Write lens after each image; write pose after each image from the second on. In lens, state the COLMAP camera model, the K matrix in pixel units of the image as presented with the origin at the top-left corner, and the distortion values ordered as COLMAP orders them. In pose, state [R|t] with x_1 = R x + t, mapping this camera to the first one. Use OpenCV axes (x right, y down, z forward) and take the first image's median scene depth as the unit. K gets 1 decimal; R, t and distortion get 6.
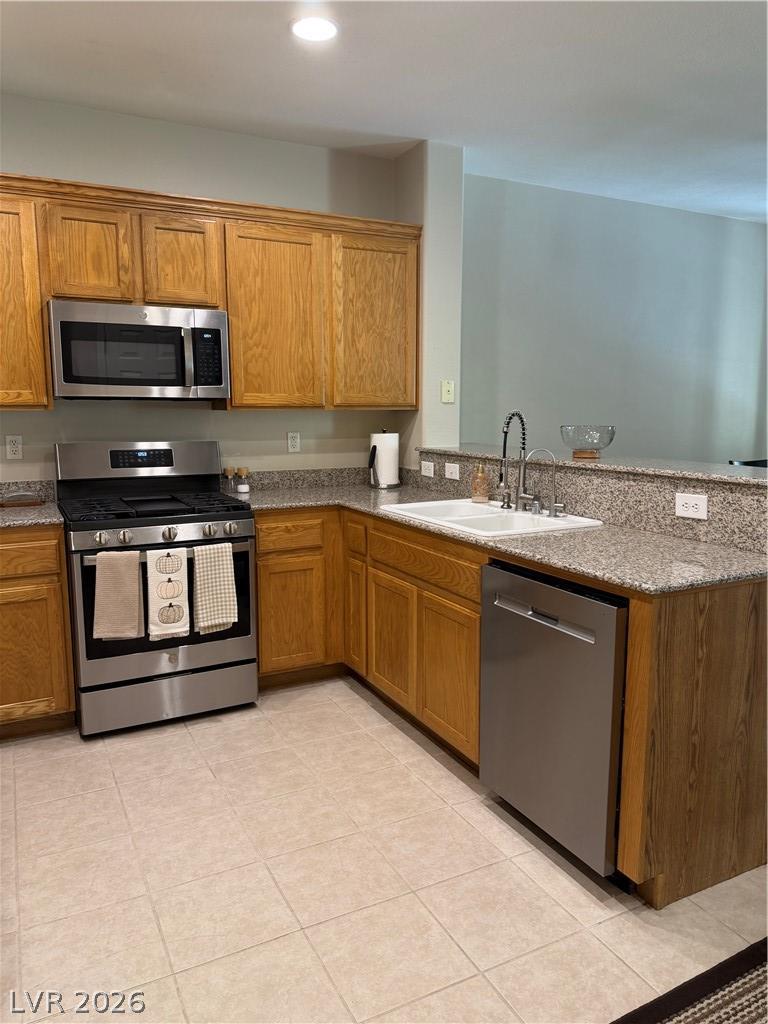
lens RADIAL K [[733.8, 0, 385.3], [0, 733.8, 517.0], [0, 0, 1]] dist [0.030091, -0.035295]
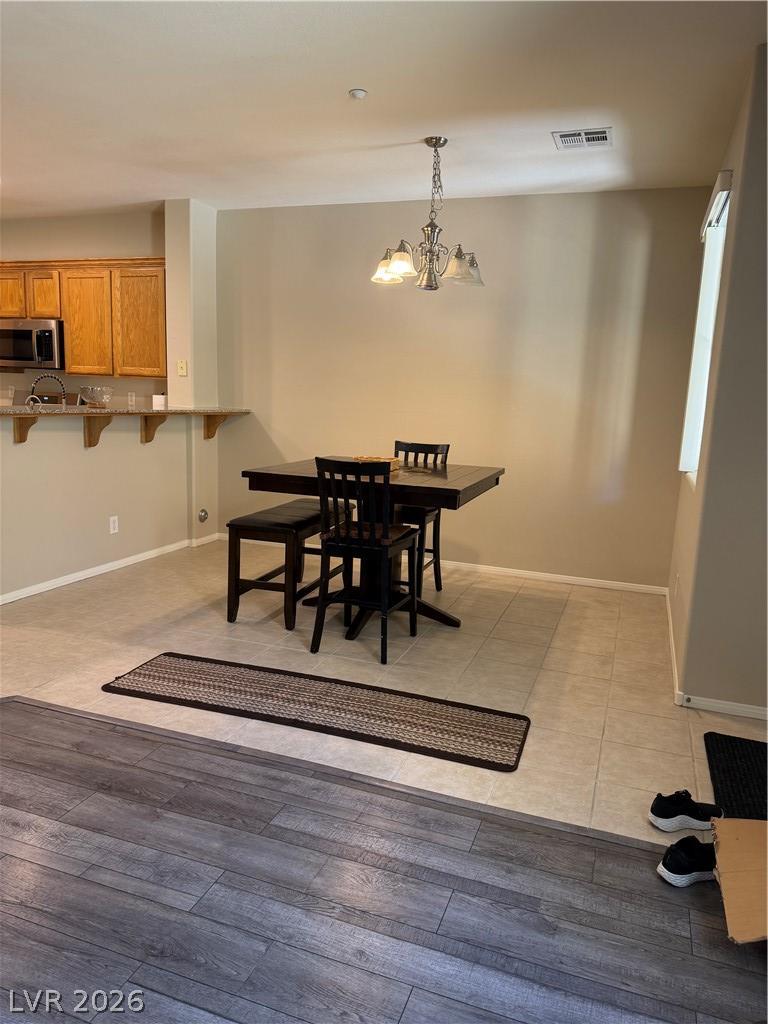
lens RADIAL K [[733.8, 0, 380.3], [0, 733.8, 514.9], [0, 0, 1]] dist [0.030091, -0.035295]
pose [[0.670603, 0.149586, -0.726579, 1.645459], [-0.147898, 0.986755, 0.066646, -0.041687], [0.726924, 0.062767, 0.683843, 0.347016]]
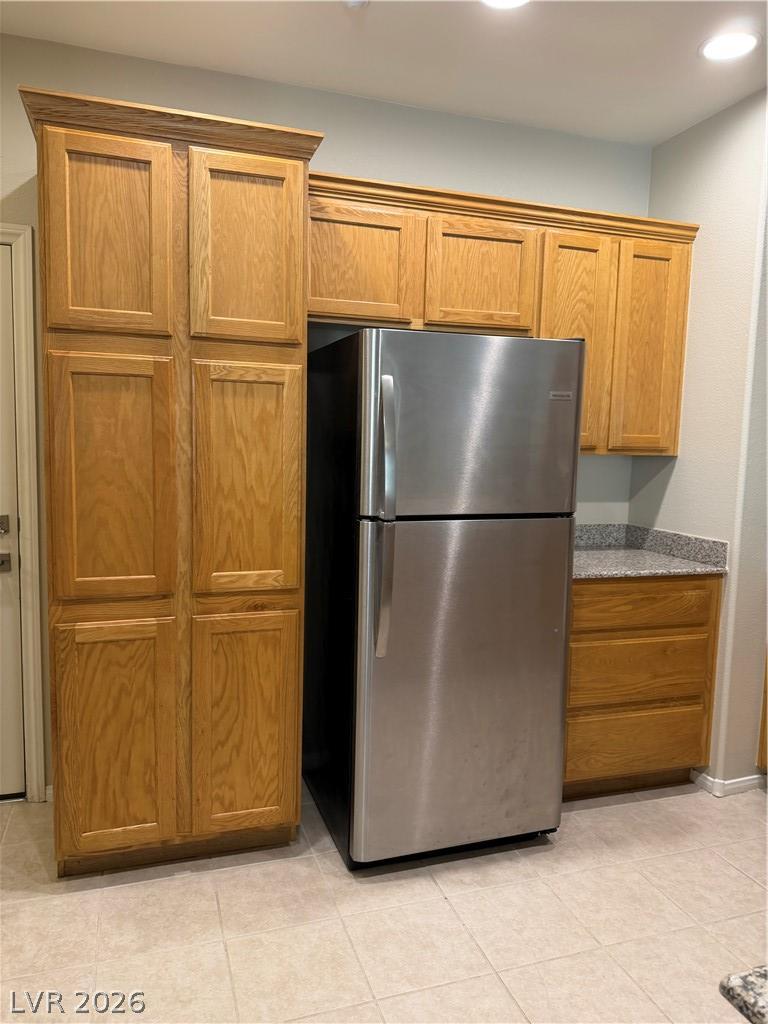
lens RADIAL K [[733.8, 0, 367.4], [0, 733.8, 518.5], [0, 0, 1]] dist [0.030091, -0.035295]
pose [[-0.165067, 0.104952, -0.980682, 0.378122], [-0.165709, 0.977236, 0.132475, -0.075558], [0.972262, 0.184375, -0.143918, 0.432291]]
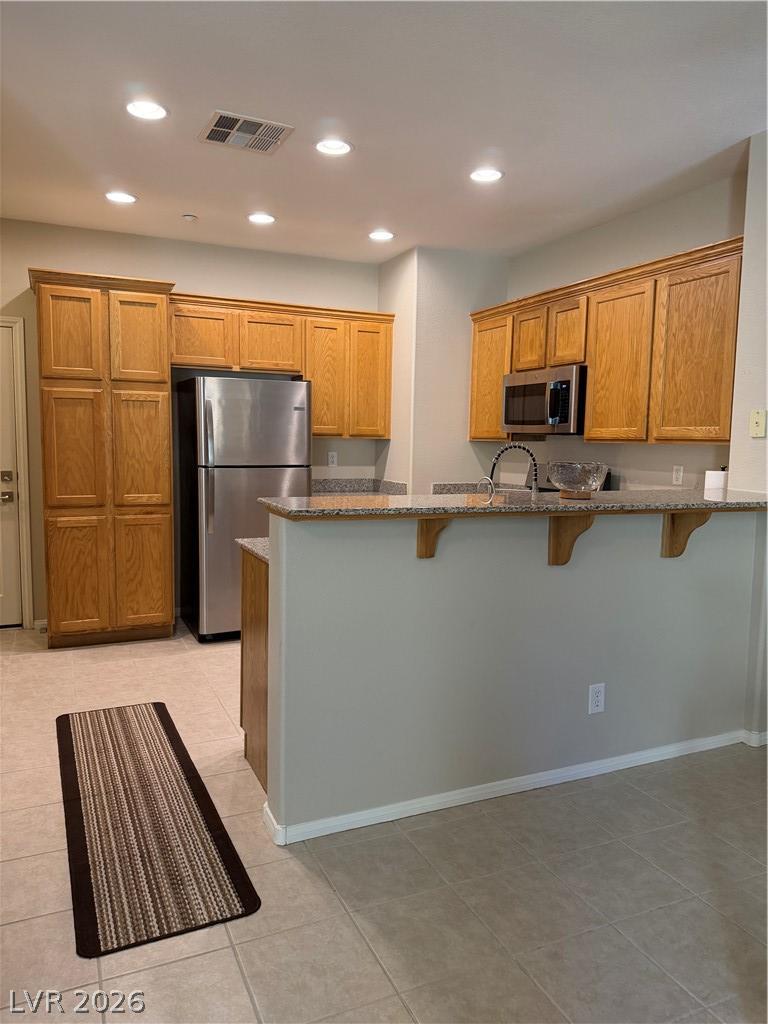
lens RADIAL K [[733.8, 0, 381.2], [0, 733.8, 520.2], [0, 0, 1]] dist [0.030091, -0.035295]
pose [[-0.050388, 0.110535, -0.992594, 1.055601], [-0.161742, 0.979834, 0.117325, -0.104720], [0.985546, 0.166456, -0.031494, 0.714328]]
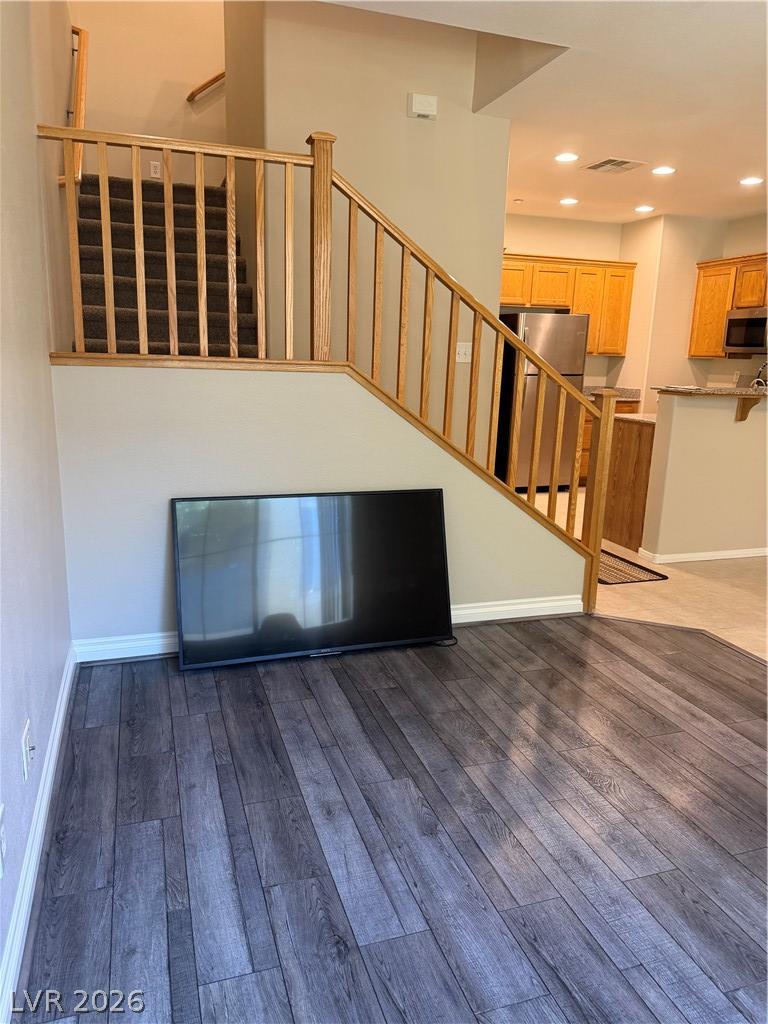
lens RADIAL K [[733.8, 0, 379.6], [0, 733.8, 520.7], [0, 0, 1]] dist [0.030091, -0.035295]
pose [[-0.156914, 0.214961, -0.963934, 1.796976], [-0.171858, 0.955191, 0.240987, -0.028111], [0.972545, 0.203474, -0.112940, 0.285079]]
